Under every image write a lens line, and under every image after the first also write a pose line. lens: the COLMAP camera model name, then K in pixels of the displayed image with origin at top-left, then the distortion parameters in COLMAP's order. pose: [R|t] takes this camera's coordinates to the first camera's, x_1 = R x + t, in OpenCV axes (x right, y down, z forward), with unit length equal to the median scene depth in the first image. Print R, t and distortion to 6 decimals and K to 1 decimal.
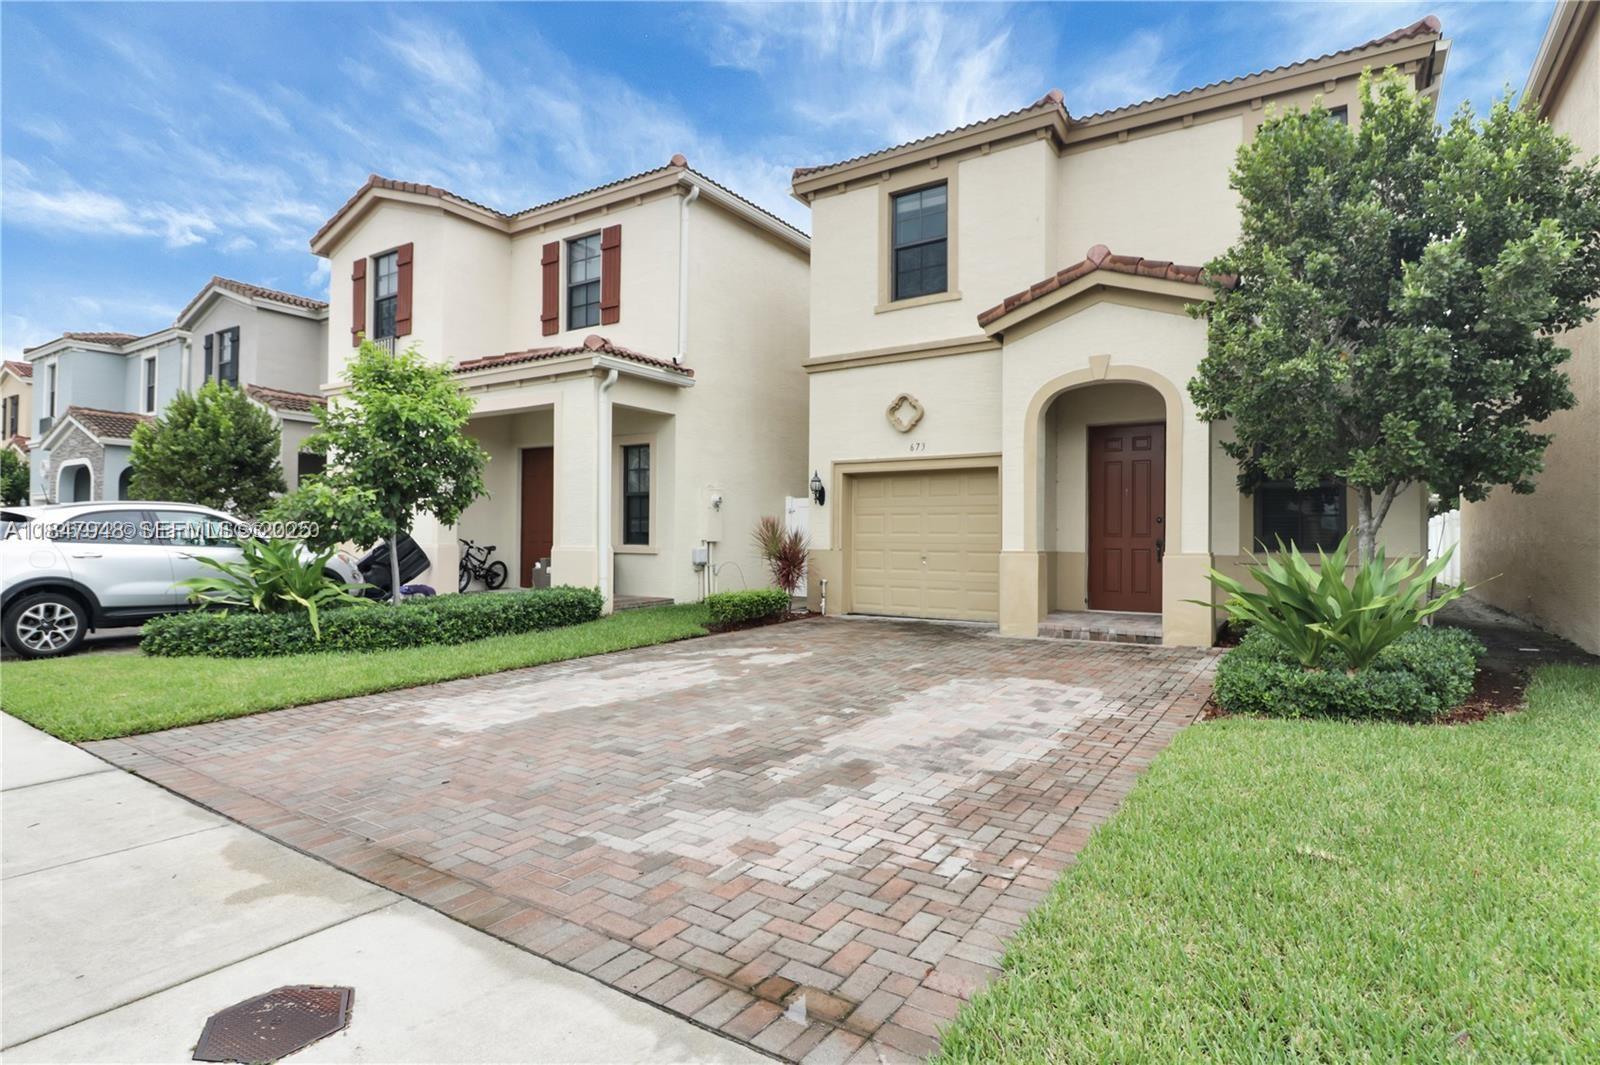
lens RADIAL K [[800.7, 0, 800.2], [0, 800.7, 533.4], [0, 0, 1]] dist [-0.002062, -0.007263]
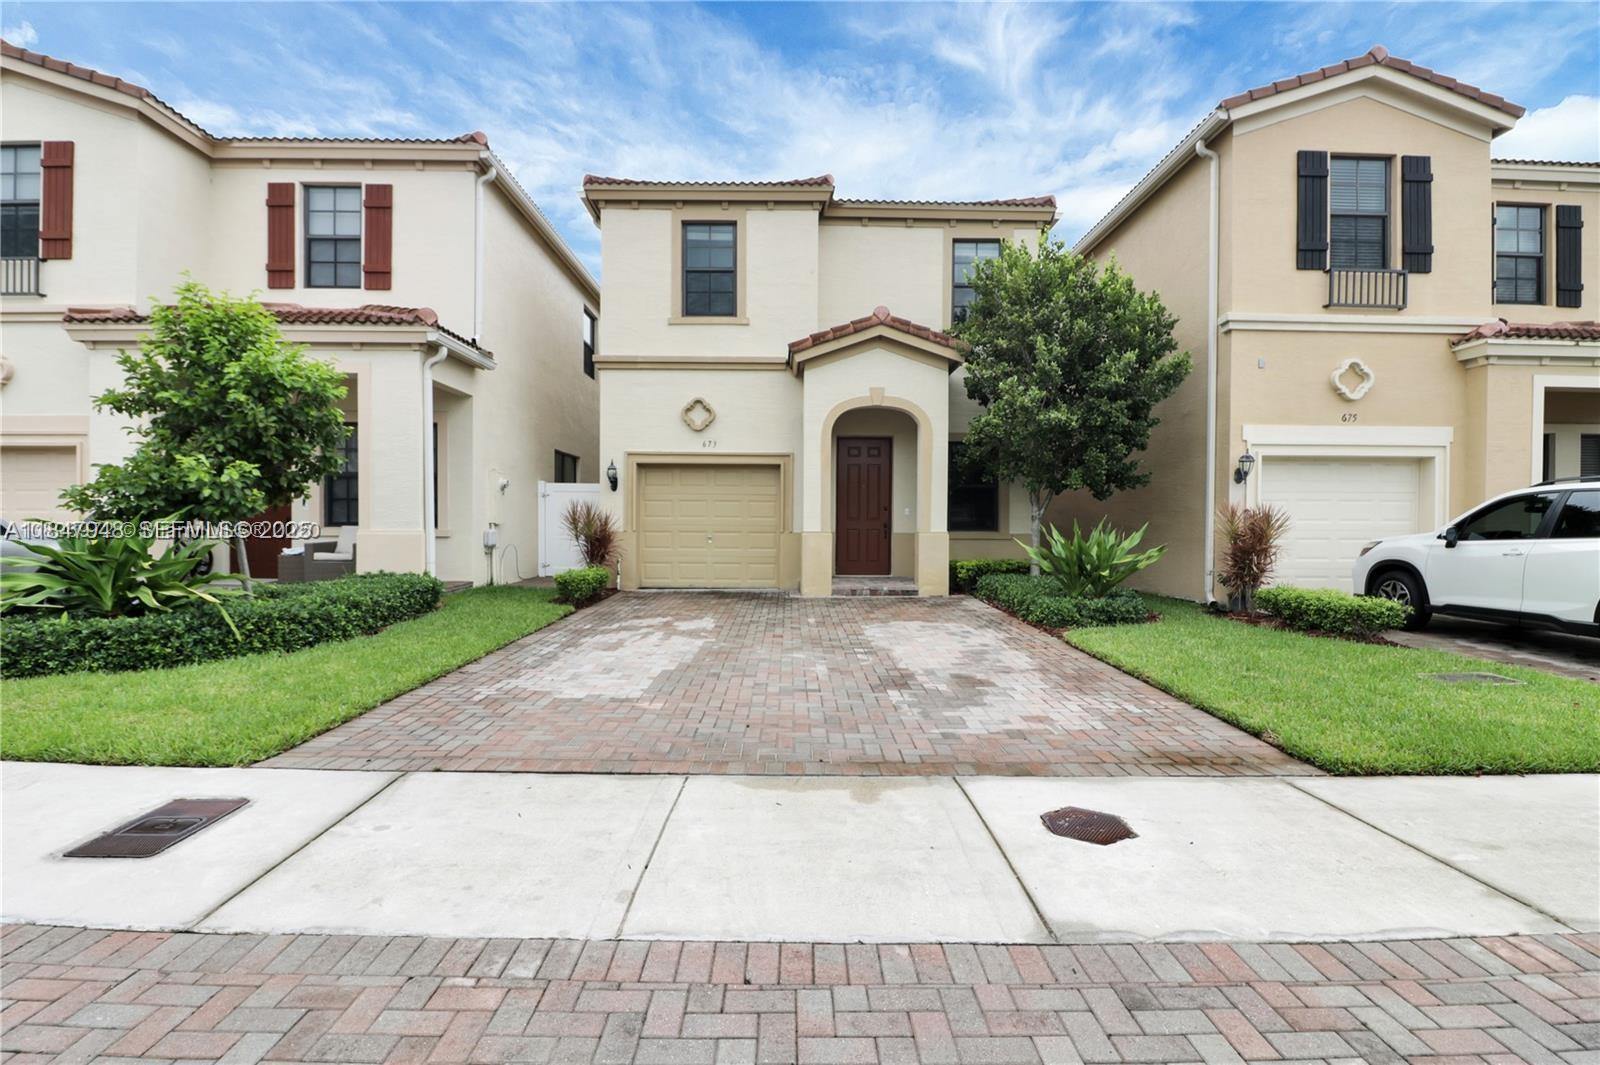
lens RADIAL K [[748.6, 0, 769.3], [0, 748.6, 542.1], [0, 0, 1]] dist [-0.006207, -0.006684]
pose [[0.837521, -0.014515, 0.546212, -0.399083], [-0.004585, 0.999425, 0.033589, -0.000651], [-0.546385, -0.030636, 0.836973, 0.020944]]
